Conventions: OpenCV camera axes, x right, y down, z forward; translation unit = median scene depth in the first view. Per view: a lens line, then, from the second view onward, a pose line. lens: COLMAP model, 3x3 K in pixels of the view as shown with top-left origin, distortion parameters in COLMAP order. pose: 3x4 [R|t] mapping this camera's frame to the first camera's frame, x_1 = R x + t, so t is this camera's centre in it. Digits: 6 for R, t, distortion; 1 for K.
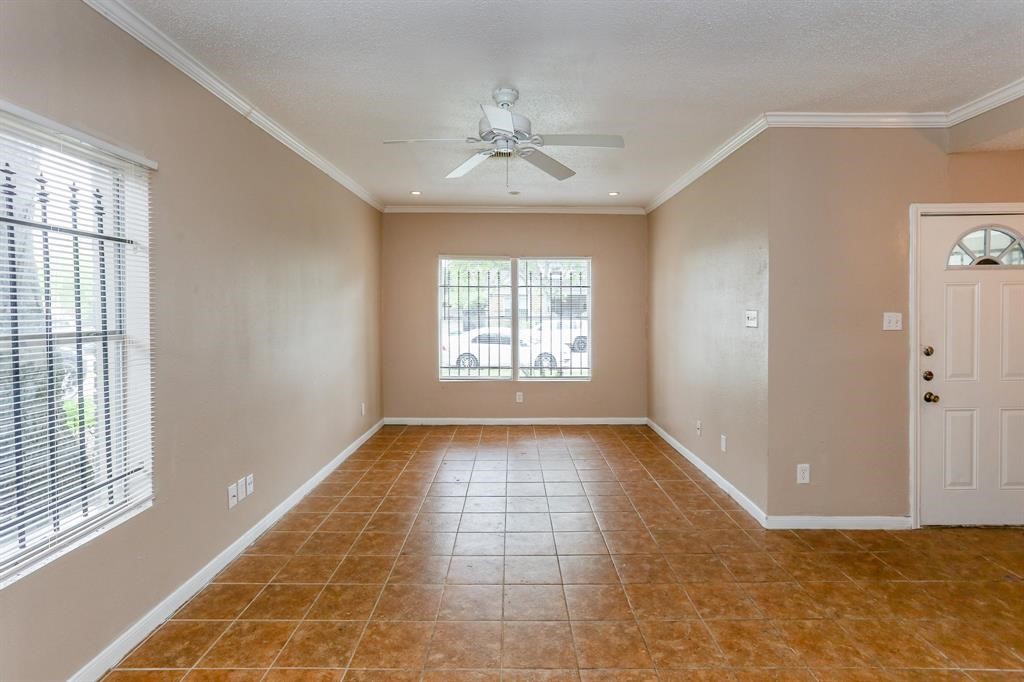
lens RADIAL K [[506.8, 0, 512.9], [0, 506.8, 315.0], [0, 0, 1]] dist [-0.050108, 0.030908]
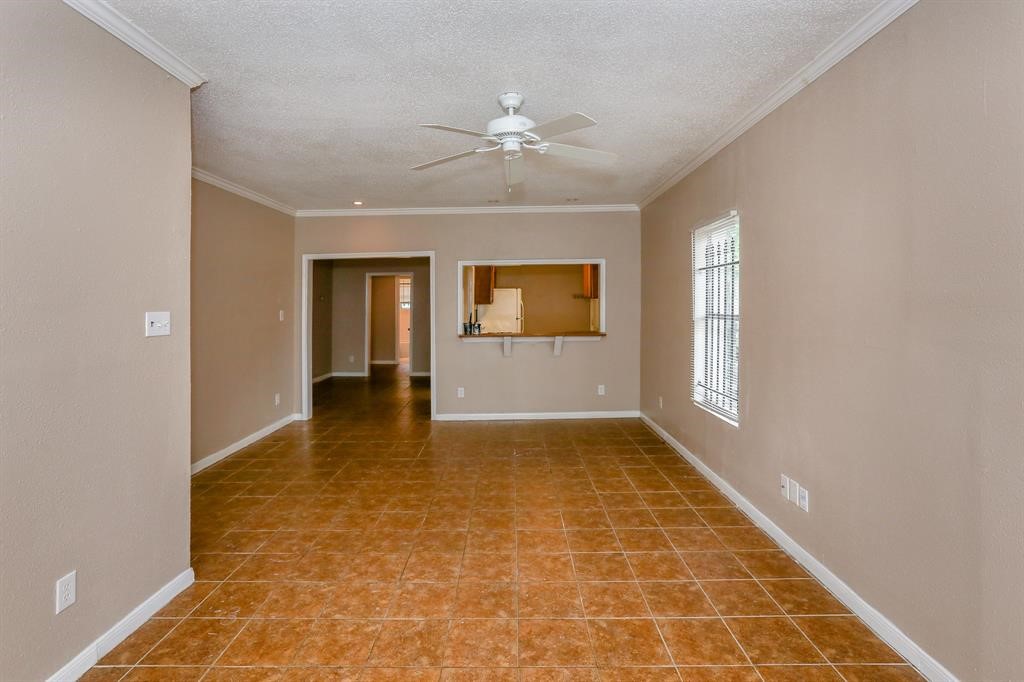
lens RADIAL K [[506.5, 0, 500.5], [0, 506.5, 307.8], [0, 0, 1]] dist [-0.052395, 0.031774]
pose [[-0.999682, 0.011904, 0.022219, -0.010997], [0.012356, 0.999717, 0.020312, -0.024913], [-0.021971, 0.020580, -0.999547, 1.882401]]
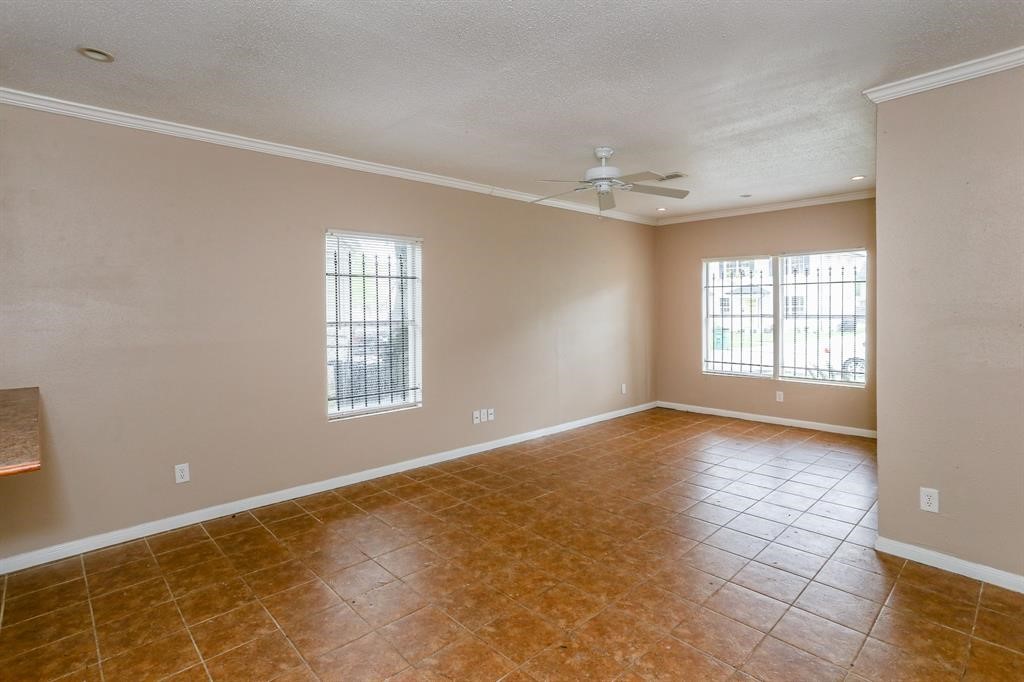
lens RADIAL K [[506.8, 0, 512.9], [0, 506.8, 315.0], [0, 0, 1]] dist [-0.050108, 0.030908]
pose [[0.682697, 0.001724, -0.730700, 0.760666], [0.000389, 0.999996, 0.002722, 0.000439], [0.730701, -0.002142, 0.682694, -0.103319]]
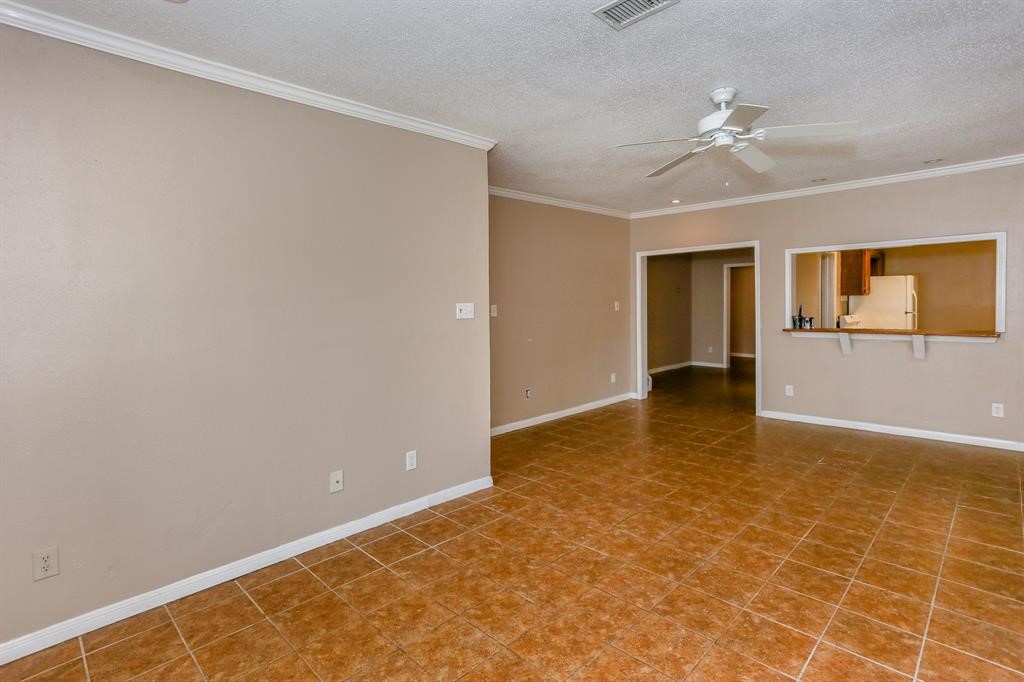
lens RADIAL K [[506.8, 0, 512.9], [0, 506.8, 315.0], [0, 0, 1]] dist [-0.050108, 0.030908]
pose [[-0.708405, -0.007712, 0.705764, -0.393641], [0.025925, 0.998981, 0.036939, -0.023419], [-0.705330, 0.044465, -0.707483, 1.901122]]
